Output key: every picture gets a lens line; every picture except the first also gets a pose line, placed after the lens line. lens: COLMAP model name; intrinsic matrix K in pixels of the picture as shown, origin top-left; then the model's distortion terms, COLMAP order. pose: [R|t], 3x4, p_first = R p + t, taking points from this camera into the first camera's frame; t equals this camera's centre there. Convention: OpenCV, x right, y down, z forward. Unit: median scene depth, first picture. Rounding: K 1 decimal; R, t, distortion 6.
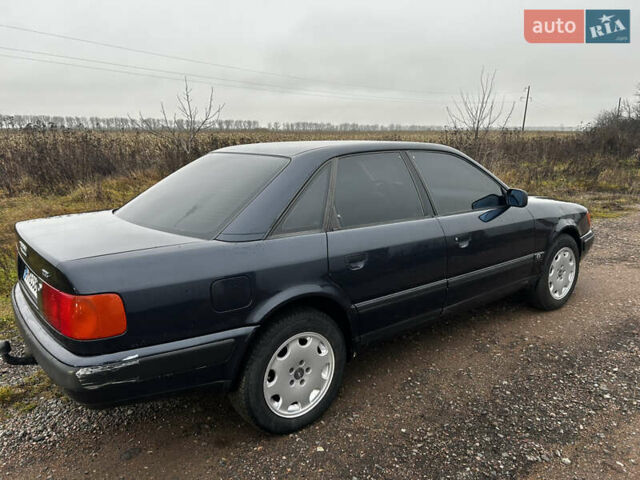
lens RADIAL K [[477.3, 0, 320.0], [0, 477.3, 240.0], [0, 0, 1]] dist [0.105726, -0.138346]
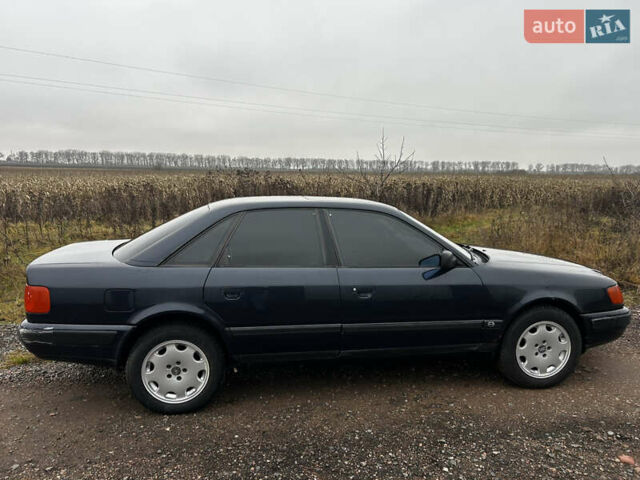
lens RADIAL K [[477.3, 0, 320.0], [0, 477.3, 240.0], [0, 0, 1]] dist [0.105726, -0.138346]
pose [[0.874523, 0.083996, -0.477655, 0.893235], [-0.122799, 0.991144, -0.050535, -0.061310], [0.469180, 0.102850, 0.877093, -0.022849]]
